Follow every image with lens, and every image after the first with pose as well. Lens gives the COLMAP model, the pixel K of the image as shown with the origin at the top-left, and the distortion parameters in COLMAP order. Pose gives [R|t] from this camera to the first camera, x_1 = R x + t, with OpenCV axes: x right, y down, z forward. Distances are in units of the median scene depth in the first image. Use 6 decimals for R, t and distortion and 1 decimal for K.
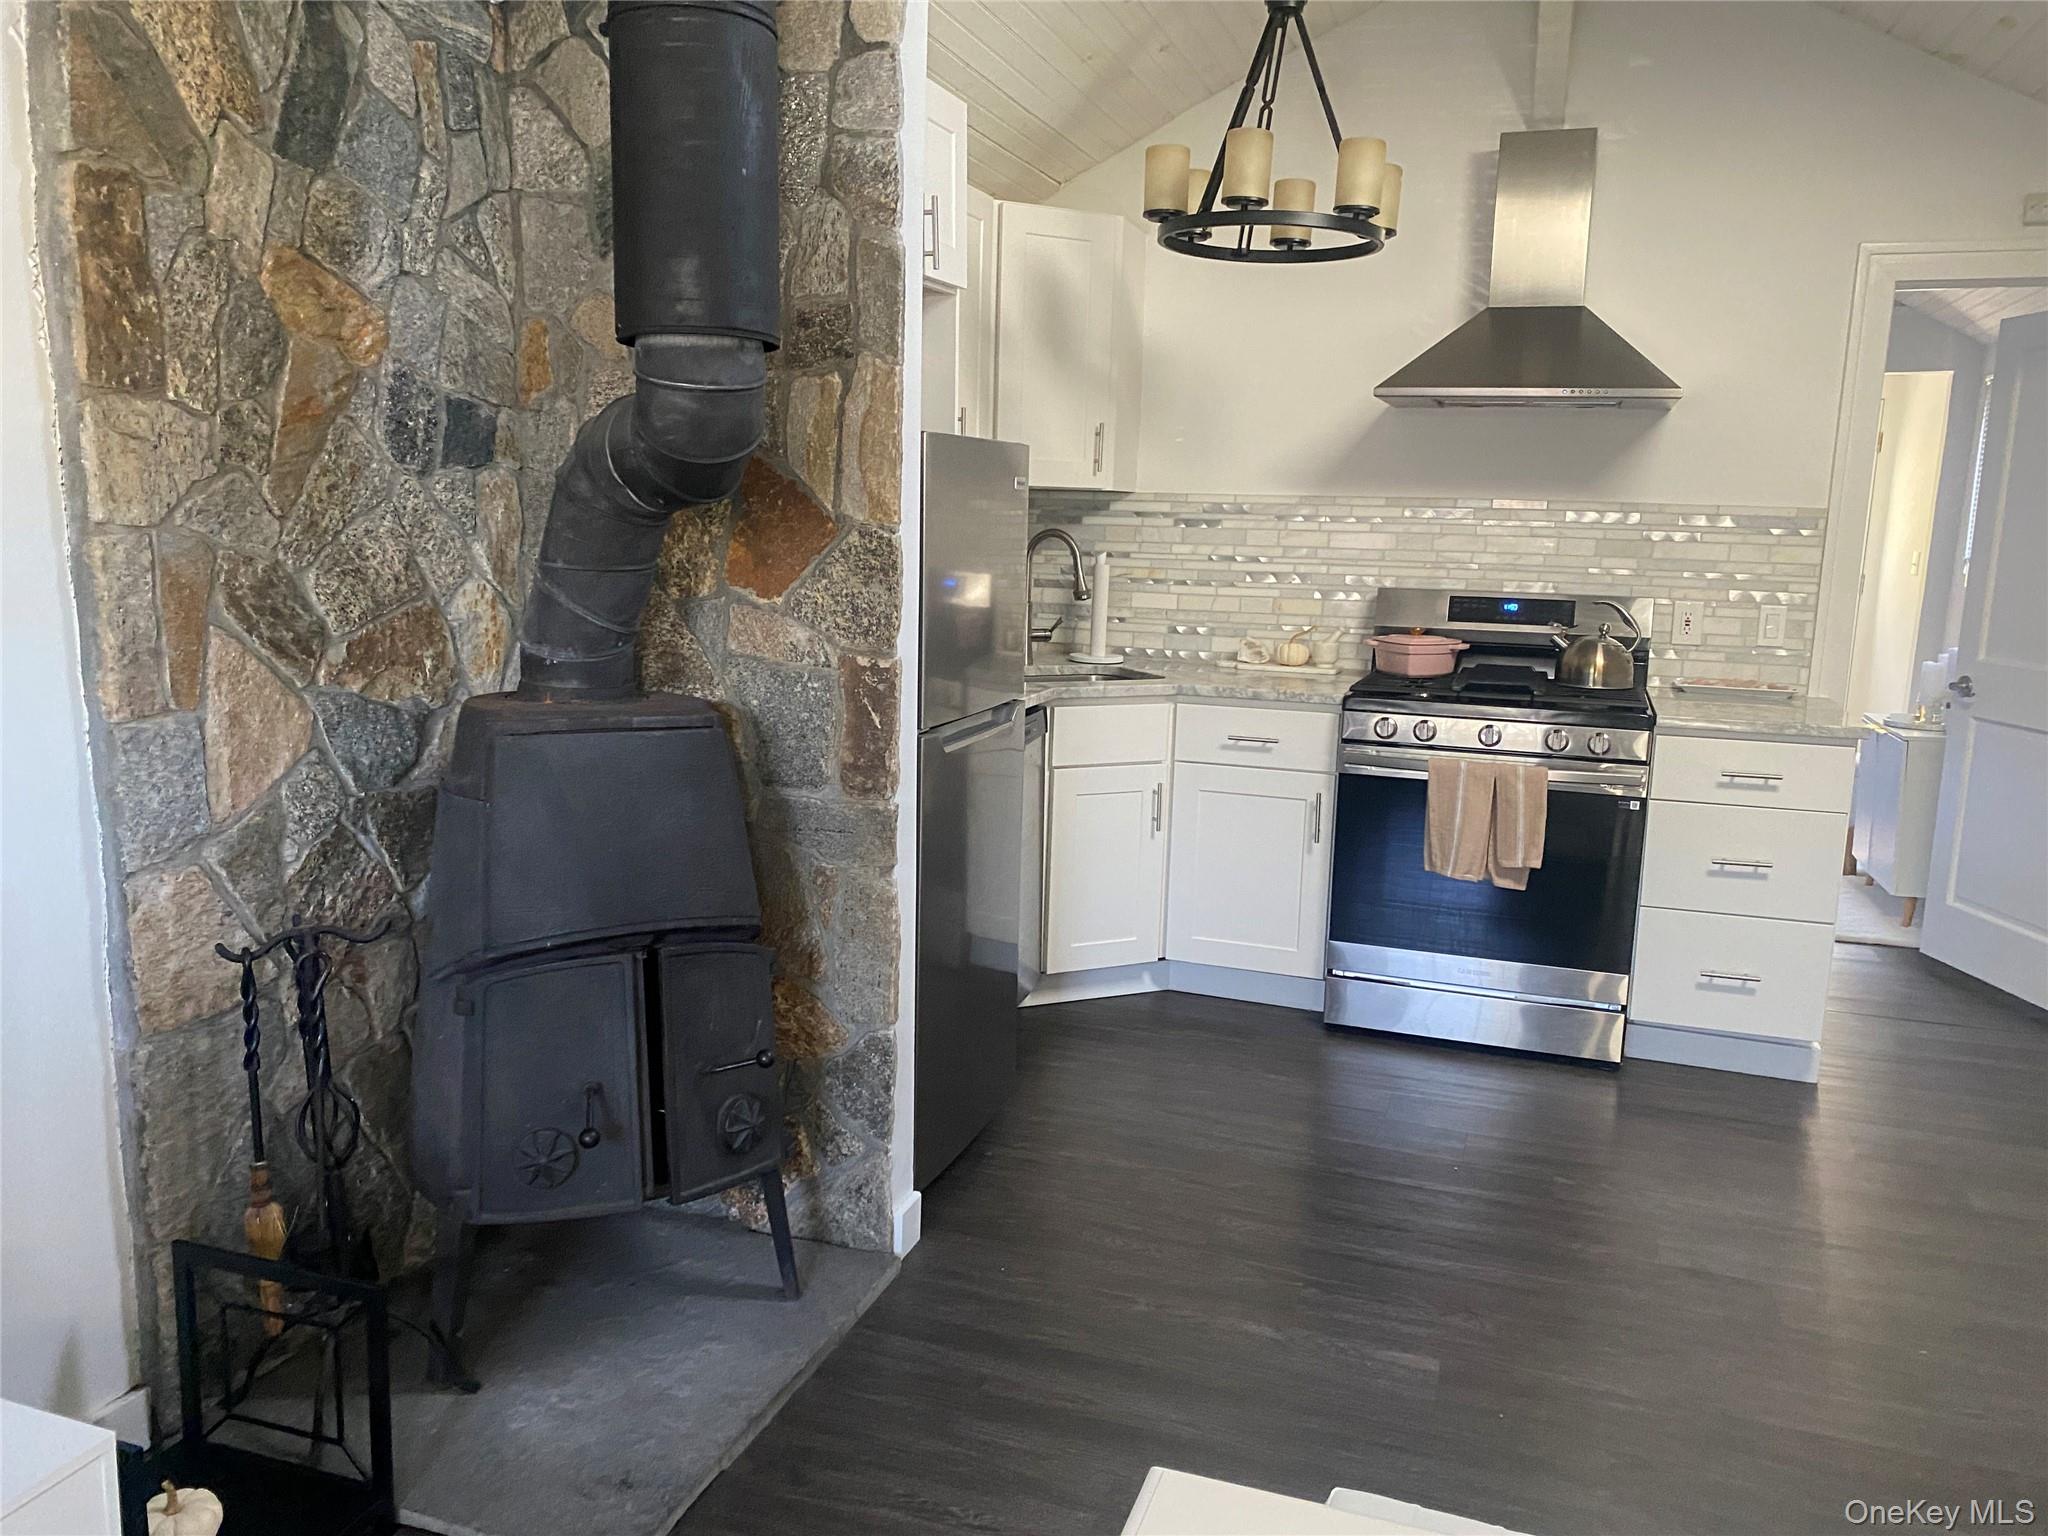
lens RADIAL K [[1553.3, 0, 1043.0], [0, 1553.3, 774.1], [0, 0, 1]] dist [0.058523, -0.073569]
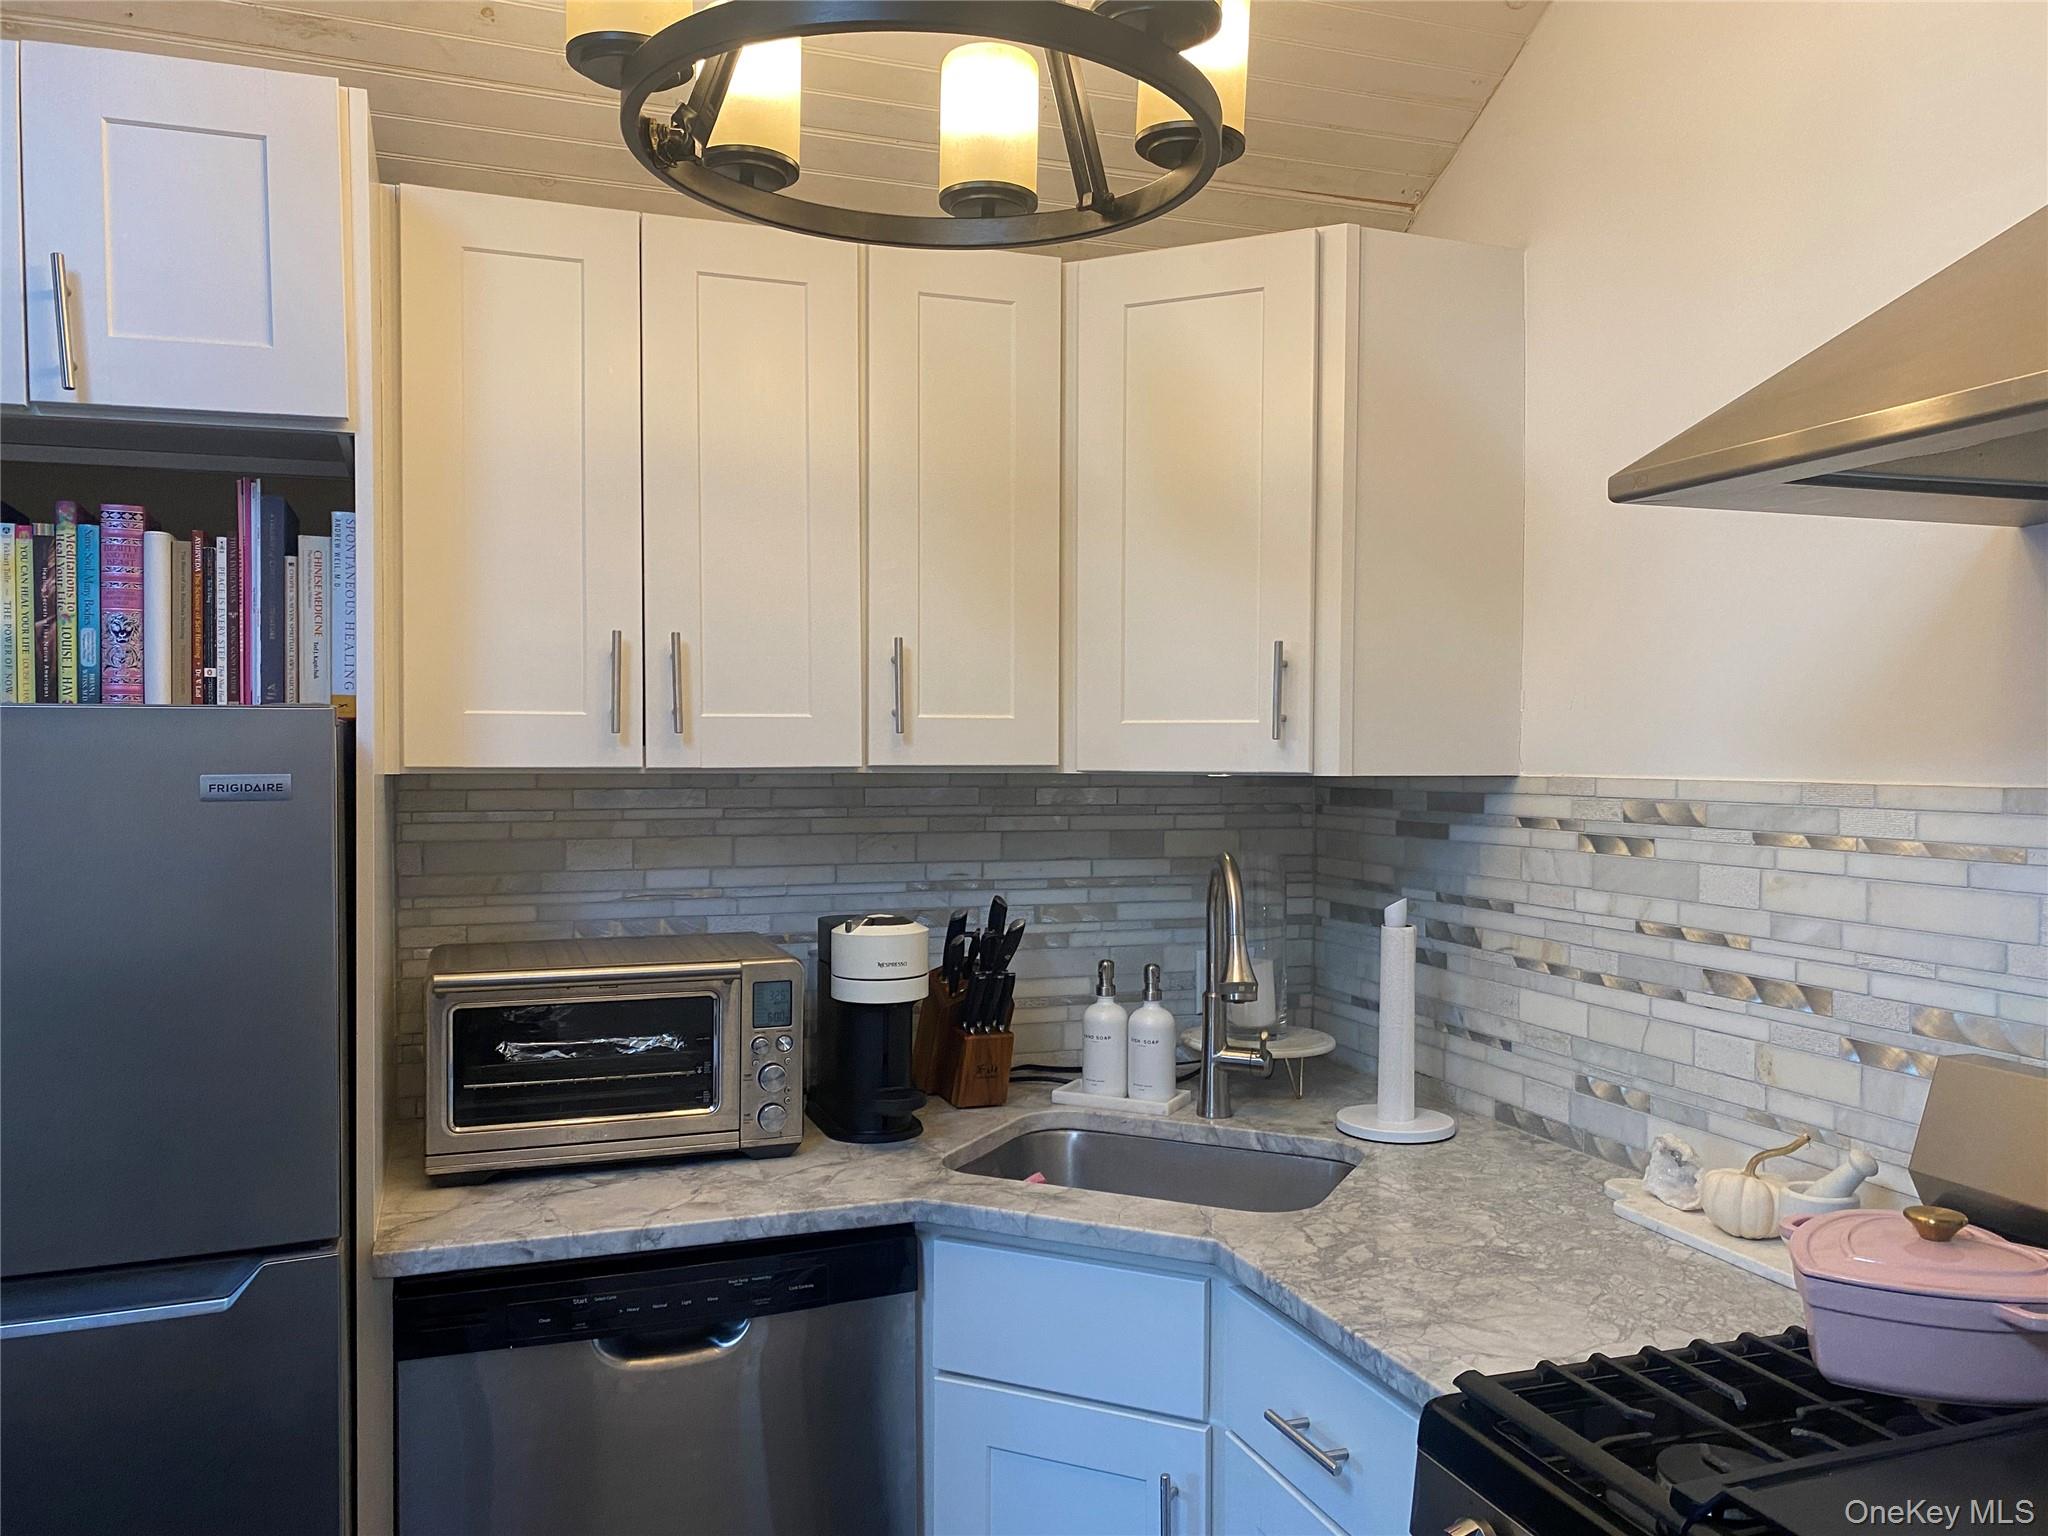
lens RADIAL K [[1553.3, 0, 1027.7], [0, 1553.3, 773.5], [0, 0, 1]] dist [0.058523, -0.073569]
pose [[0.615507, -0.017284, -0.787942, 0.417461], [-0.118487, 0.986367, -0.114194, -0.137306], [0.779174, 0.163648, 0.605068, 0.744914]]
